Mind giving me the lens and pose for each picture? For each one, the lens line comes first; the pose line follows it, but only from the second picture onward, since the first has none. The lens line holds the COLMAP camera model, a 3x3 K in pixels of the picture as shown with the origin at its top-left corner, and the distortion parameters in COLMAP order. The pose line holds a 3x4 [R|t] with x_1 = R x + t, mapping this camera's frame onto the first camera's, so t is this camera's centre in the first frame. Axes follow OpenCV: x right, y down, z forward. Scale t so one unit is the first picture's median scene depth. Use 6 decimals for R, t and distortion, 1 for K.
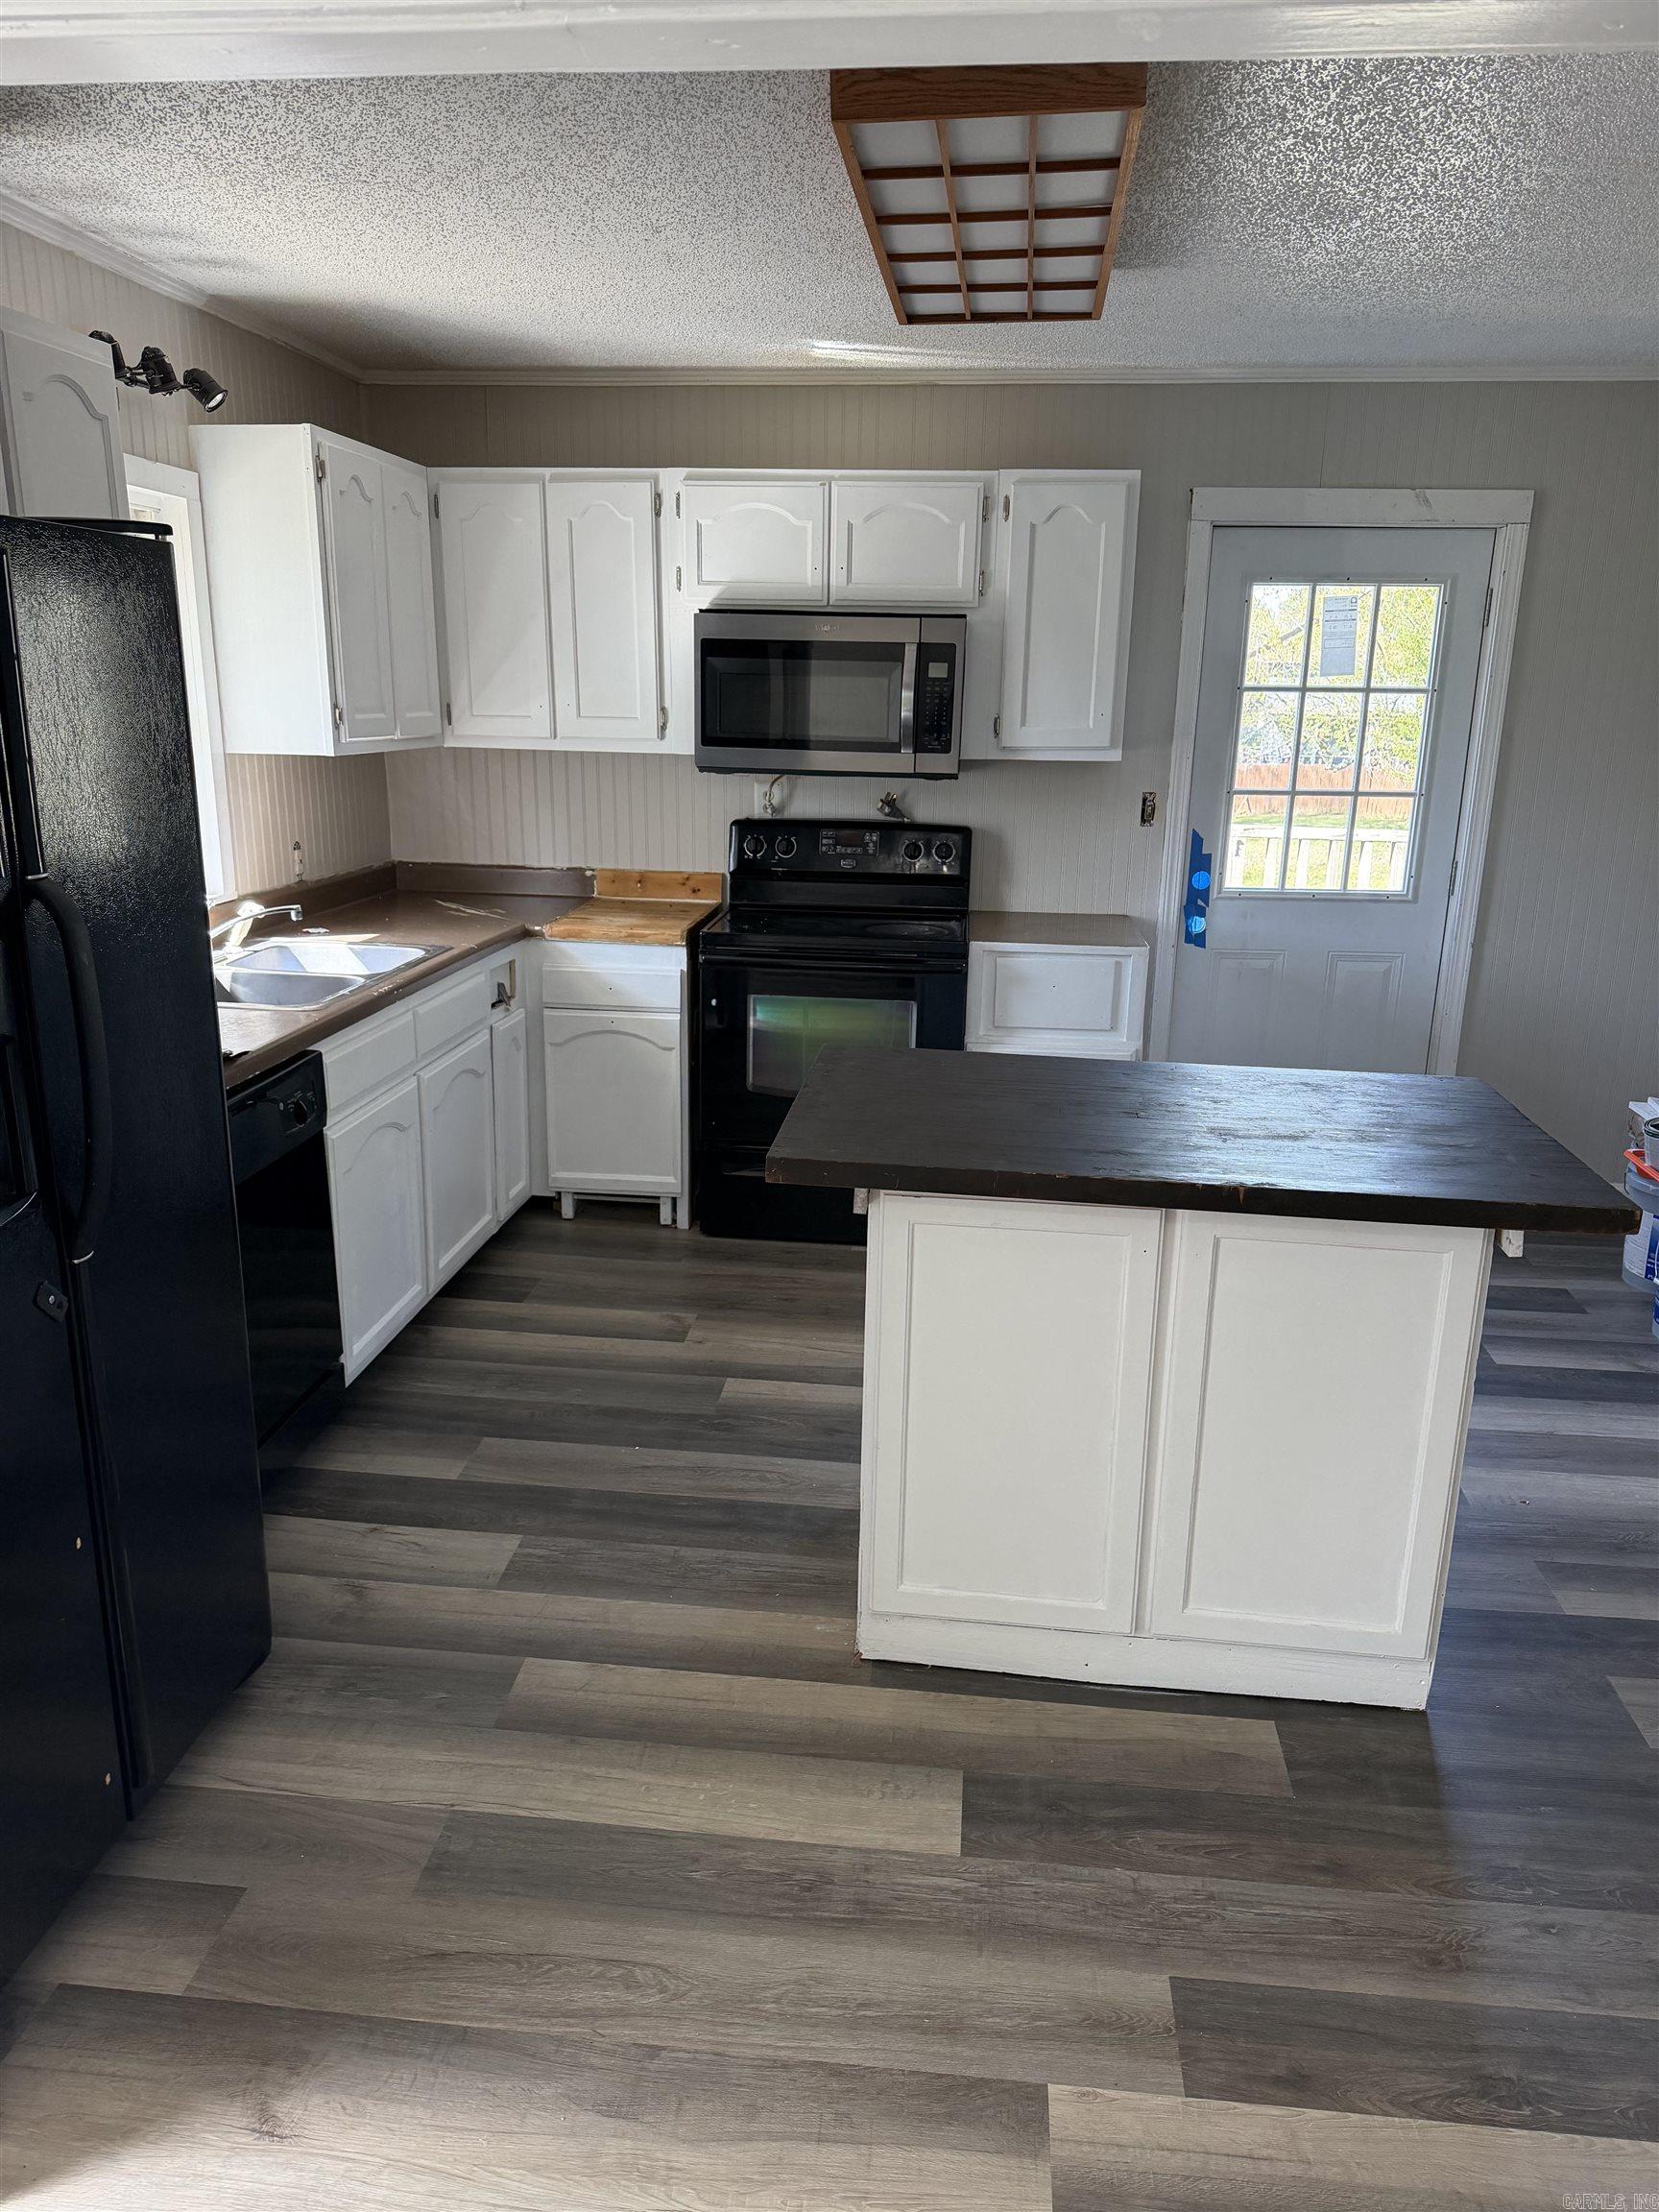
lens RADIAL K [[1526.7, 0, 829.5], [0, 1526.7, 1106.0], [0, 0, 1]] dist [-0.000302, 0.000003]
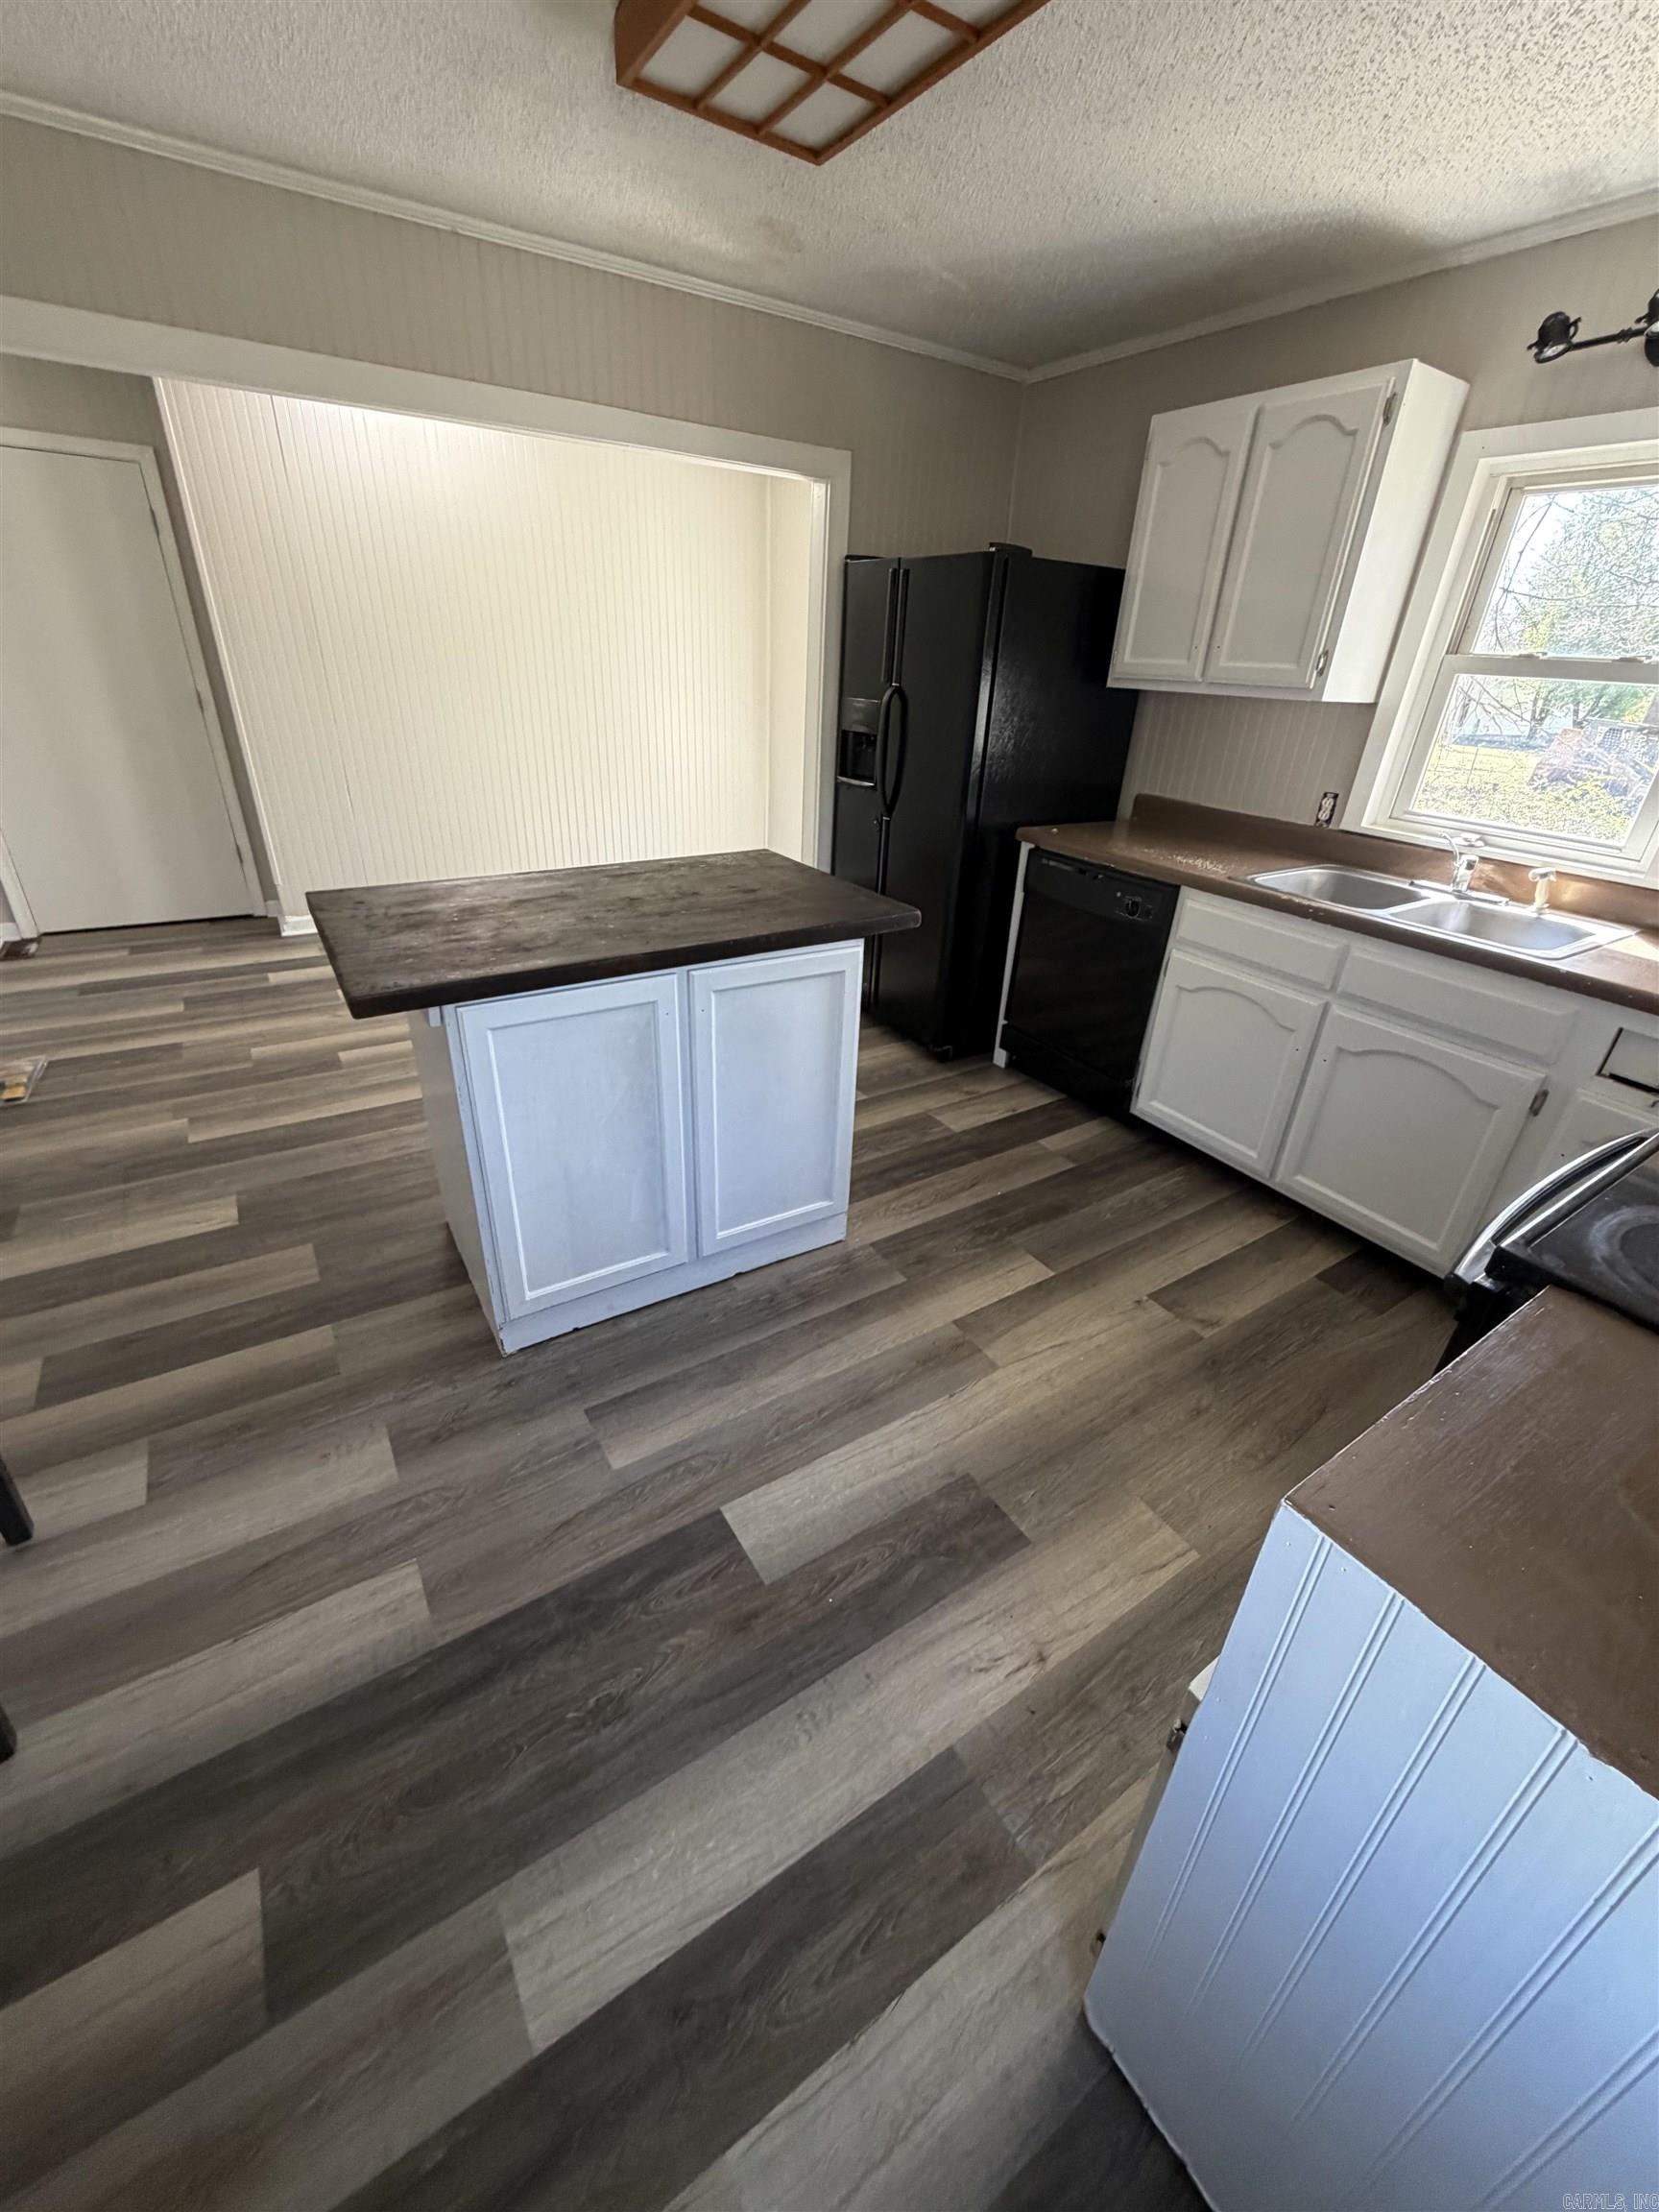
lens RADIAL K [[876.9, 0, 829.5], [0, 876.9, 1106.0], [0, 0, 1]] dist [-0.001095, -0.000072]
pose [[-0.780503, 0.243643, -0.575720, 0.483344], [-0.217455, 0.757608, 0.615421, -0.331891], [0.586113, 0.605531, -0.538334, 1.392005]]
